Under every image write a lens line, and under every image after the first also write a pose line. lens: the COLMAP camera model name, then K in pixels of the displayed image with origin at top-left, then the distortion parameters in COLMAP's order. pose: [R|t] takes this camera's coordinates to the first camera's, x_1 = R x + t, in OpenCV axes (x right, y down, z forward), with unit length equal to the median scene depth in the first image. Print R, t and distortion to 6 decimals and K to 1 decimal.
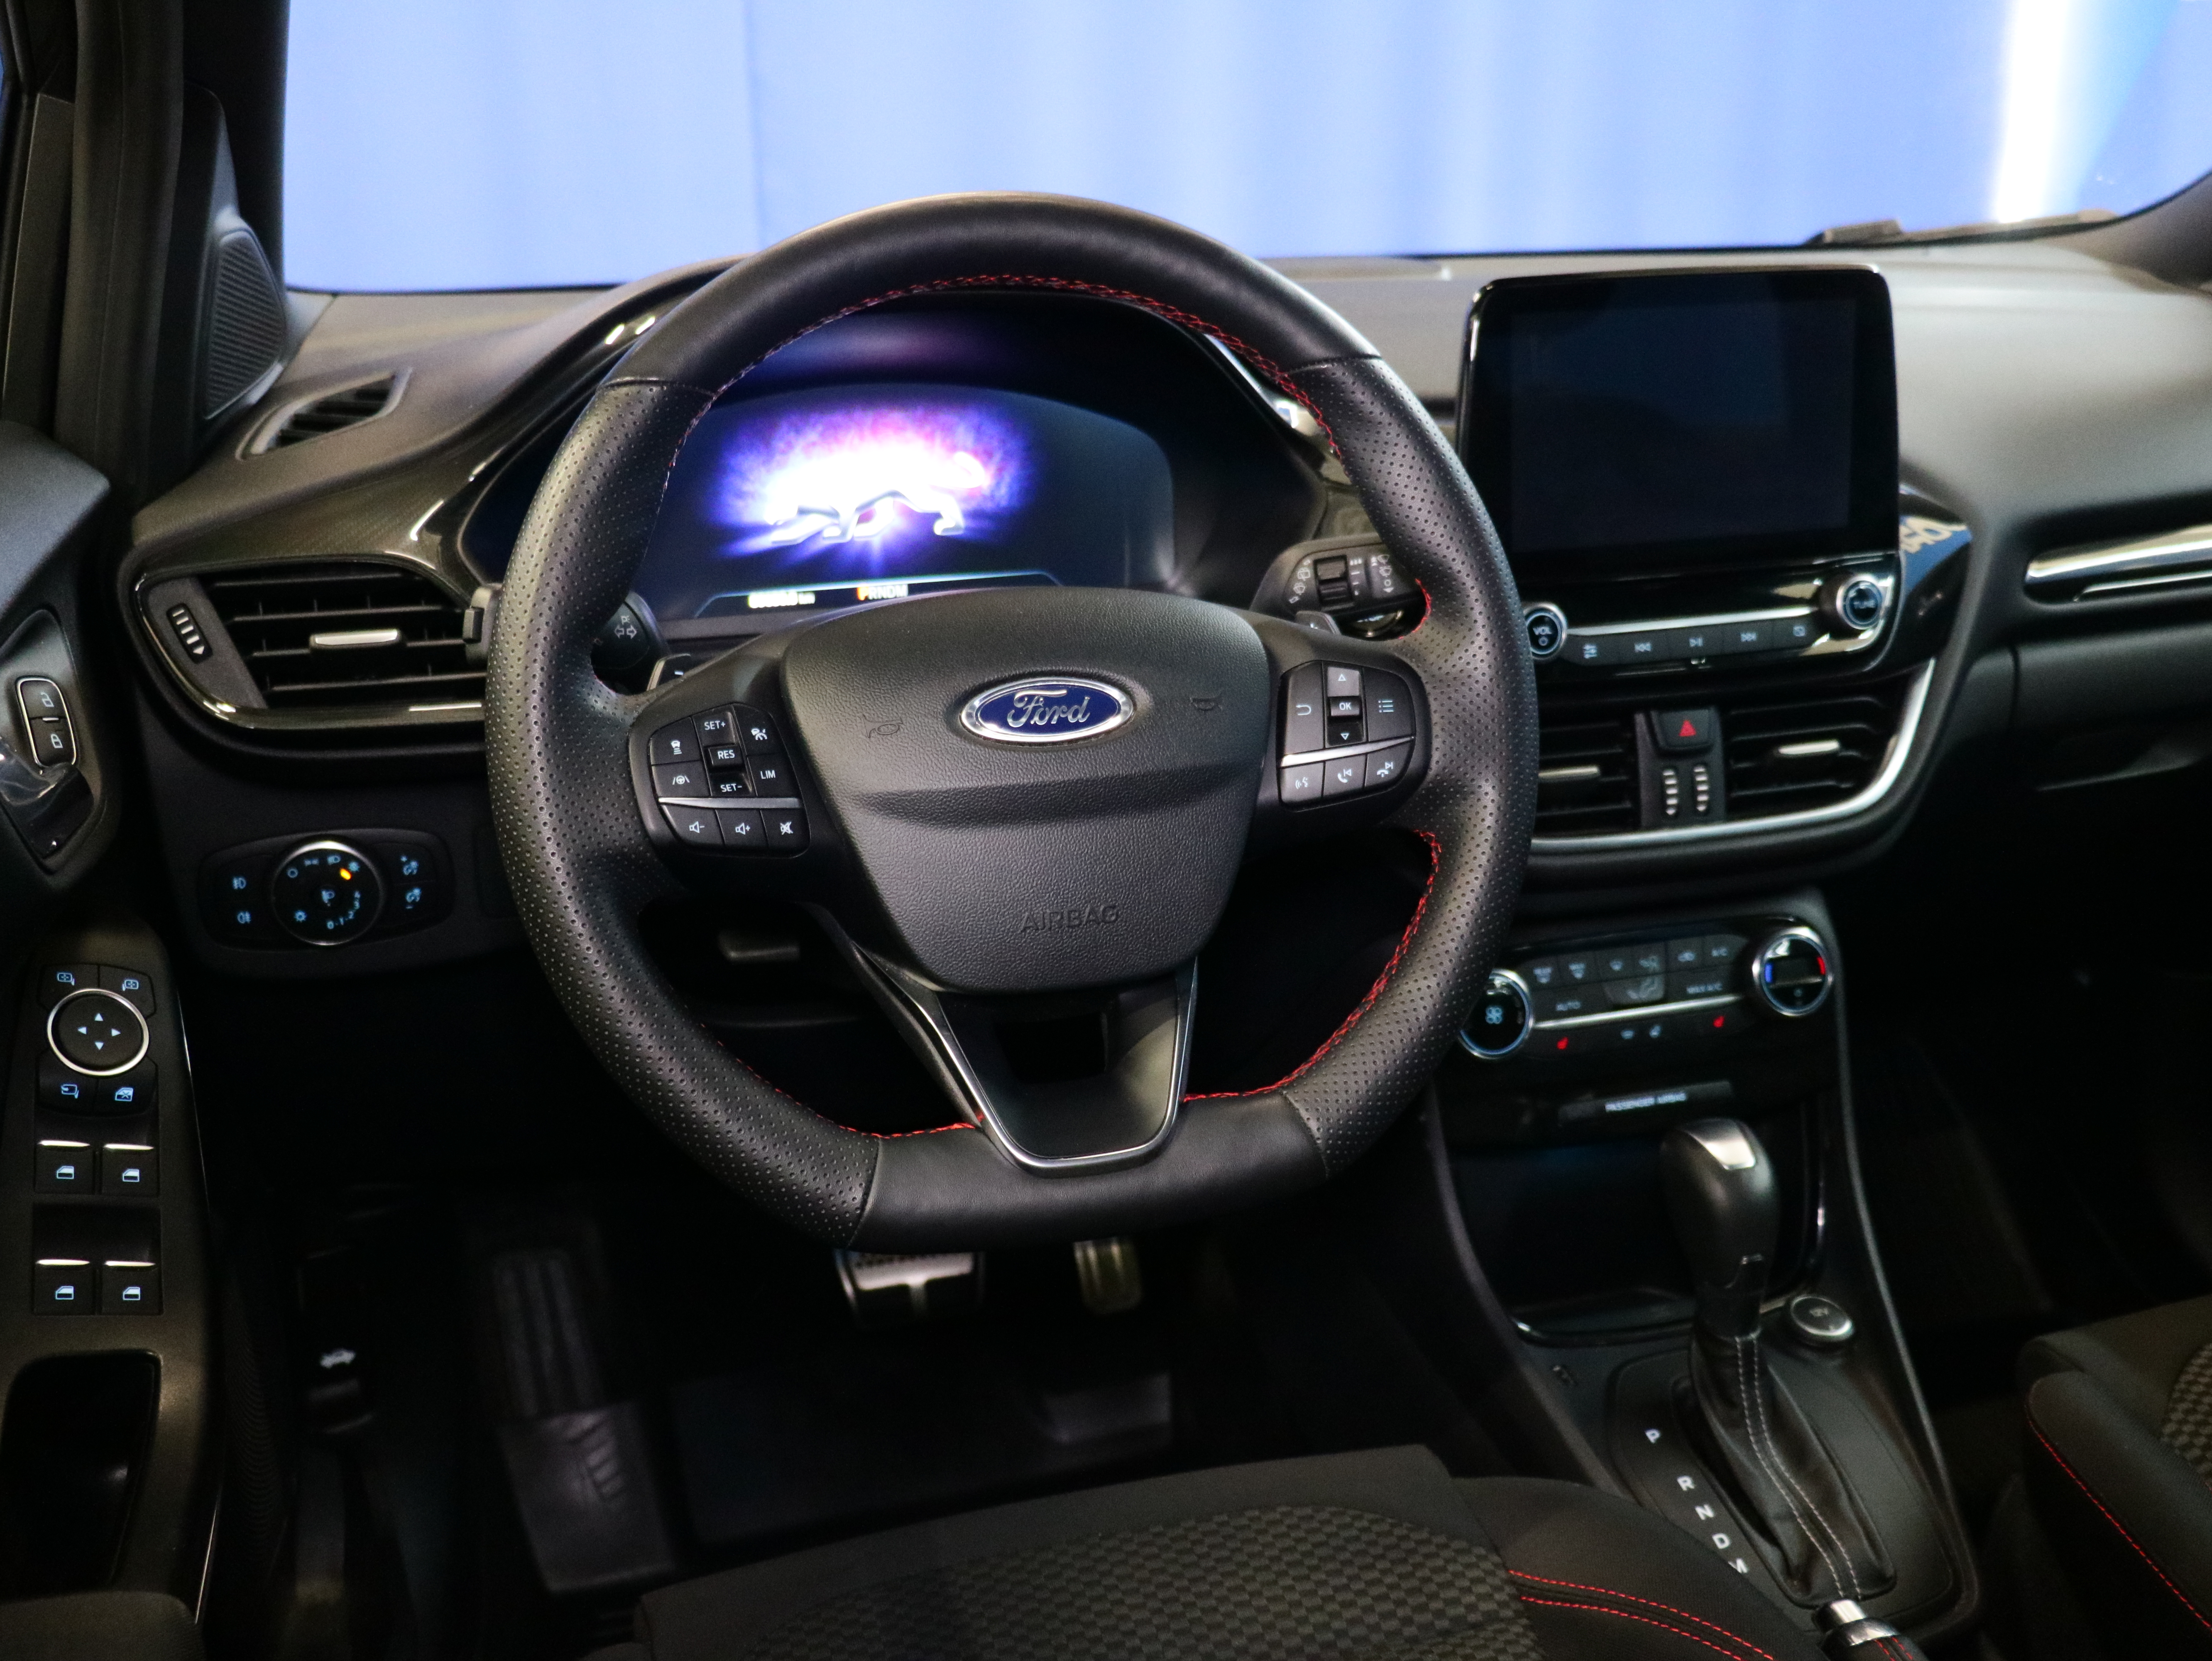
lens RADIAL K [[2154.1, 0, 1099.1], [0, 2154.1, 829.4], [0, 0, 1]] dist [-0.071162, 0.249667]
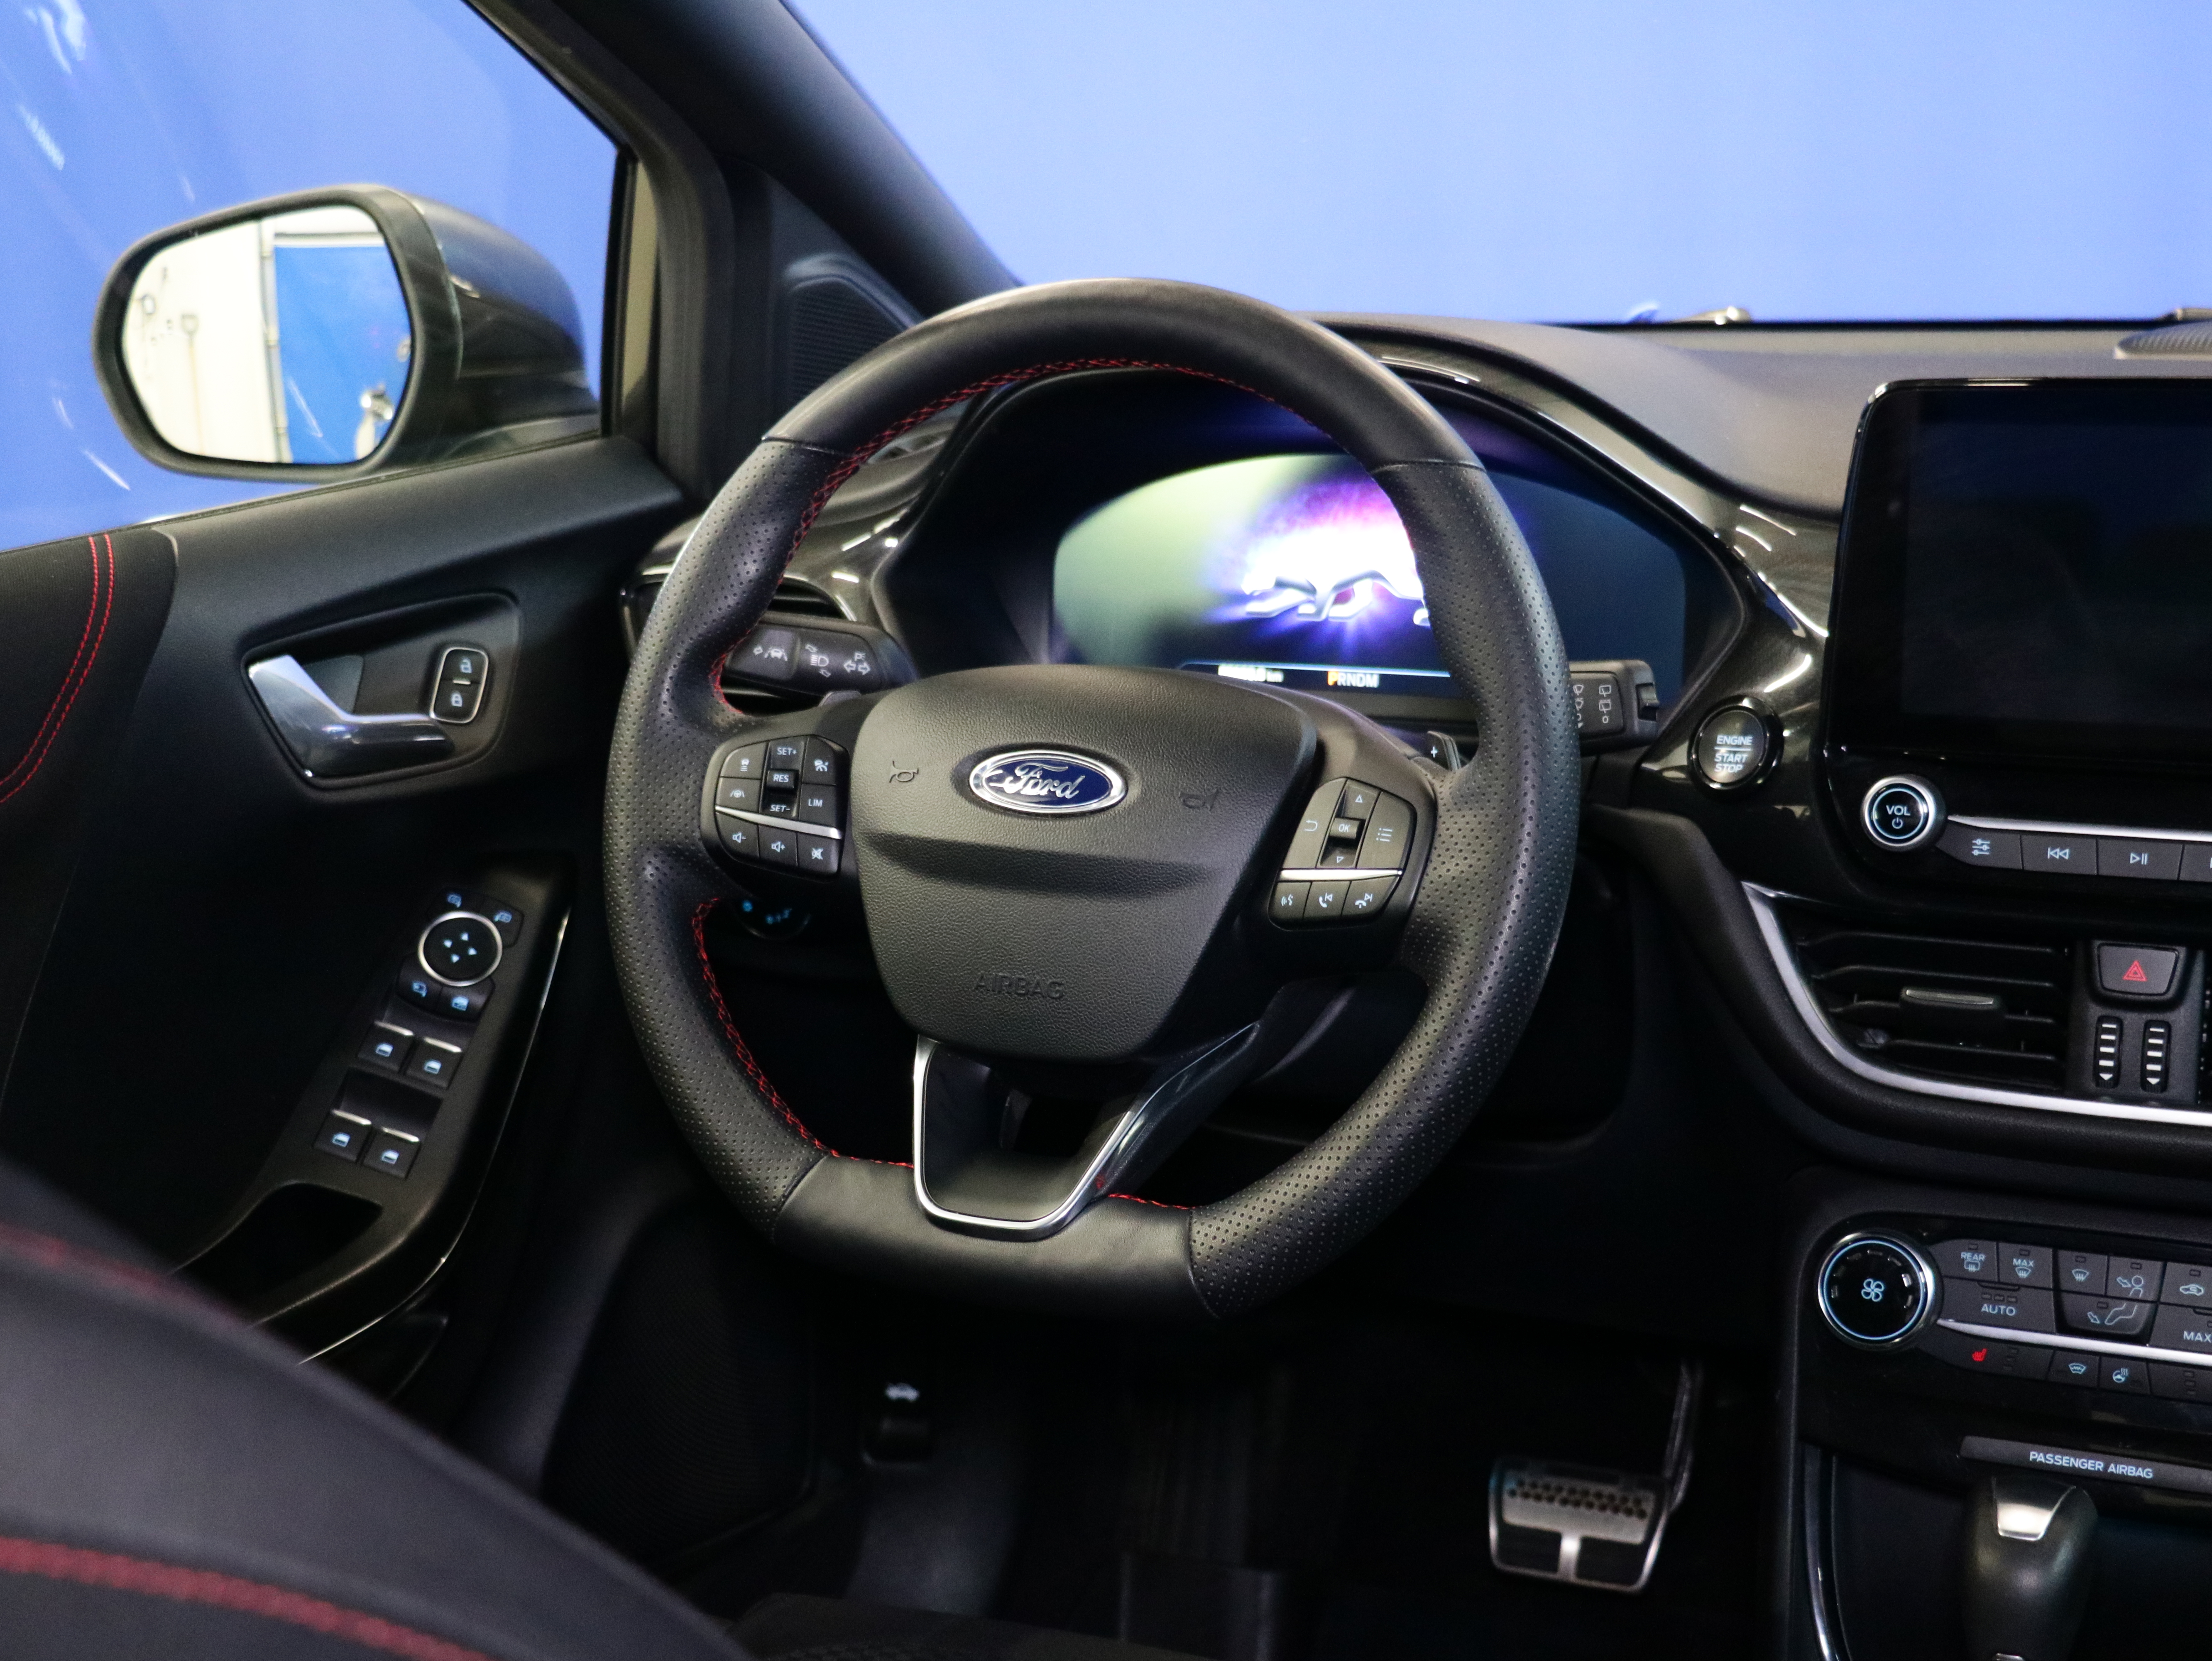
lens RADIAL K [[3153.9, 0, 1106.0], [0, 3153.9, 830.5], [0, 0, 1]] dist [0.004475, 0.074952]
pose [[0.755244, 0.143537, -0.639534, 0.841186], [-0.186134, 0.982524, 0.000707, -0.034481], [0.628459, 0.118505, 0.768763, -0.114843]]
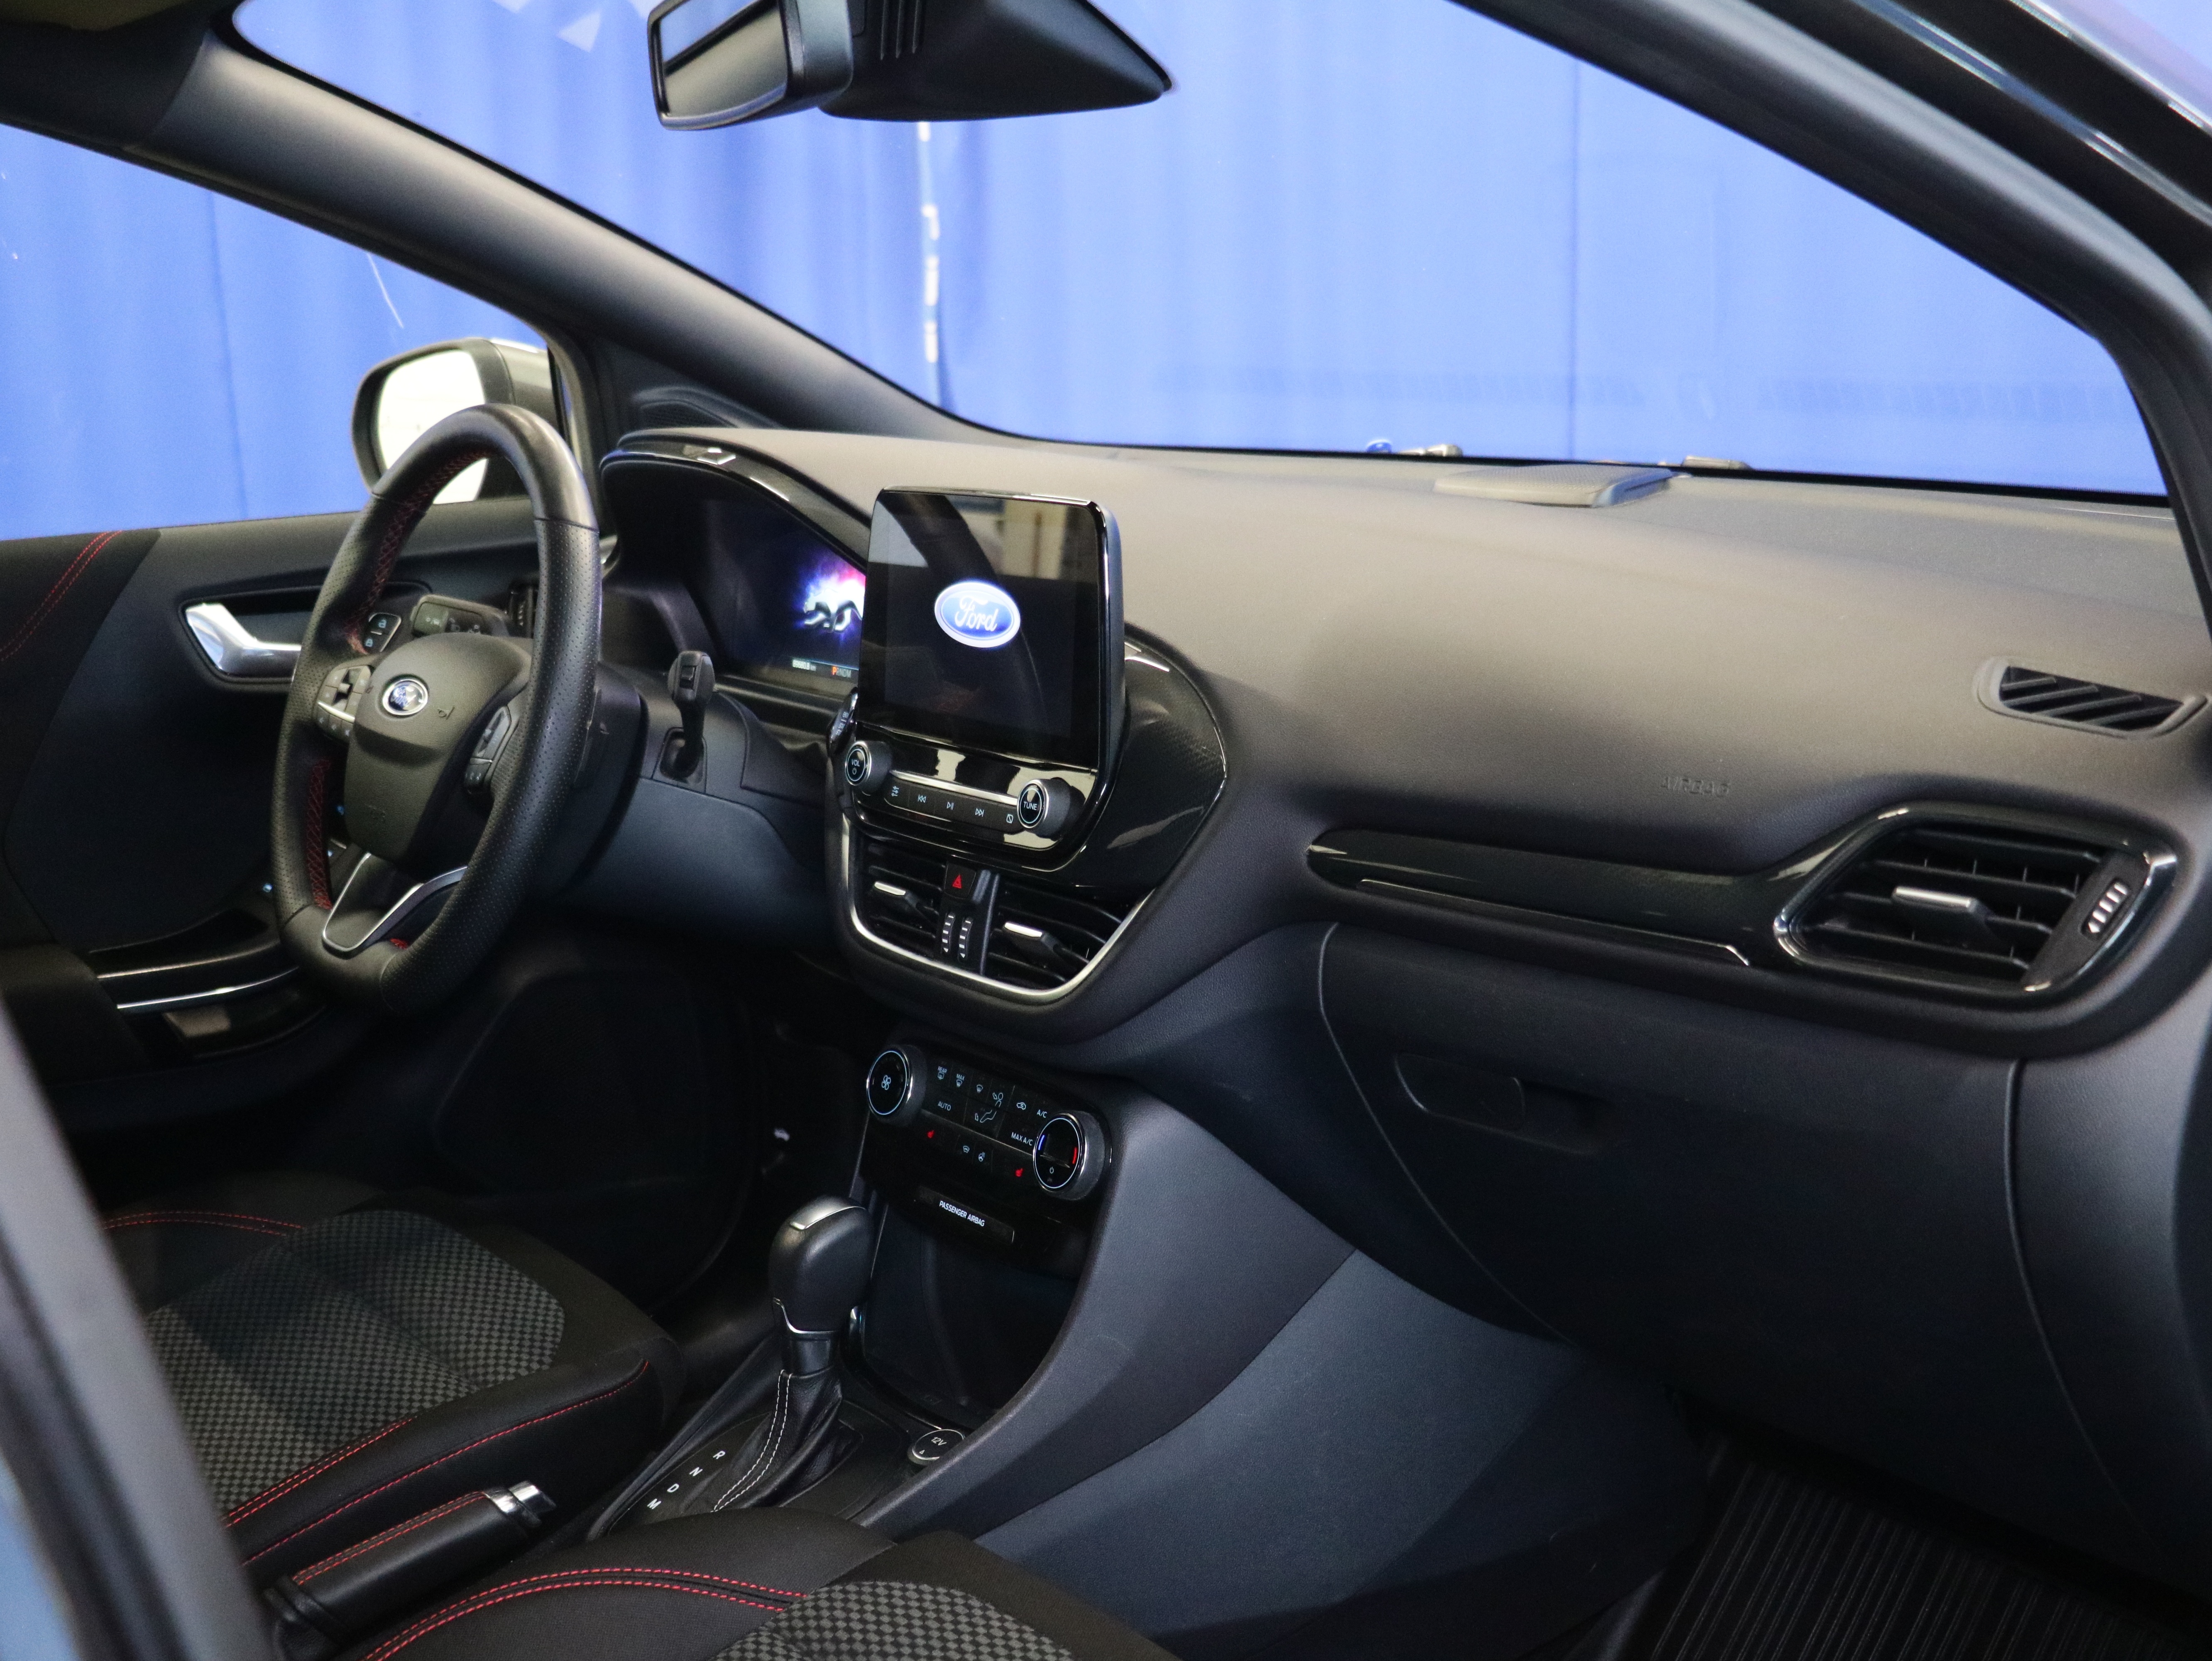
lens RADIAL K [[2603.3, 0, 1072.1], [0, 2603.3, 830.8], [0, 0, 1]] dist [-0.010201, -0.006560]
pose [[0.349771, 0.199171, -0.915419, 1.862868], [-0.270452, 0.957003, 0.104883, -0.280392], [0.896948, 0.210892, 0.388598, 0.604102]]
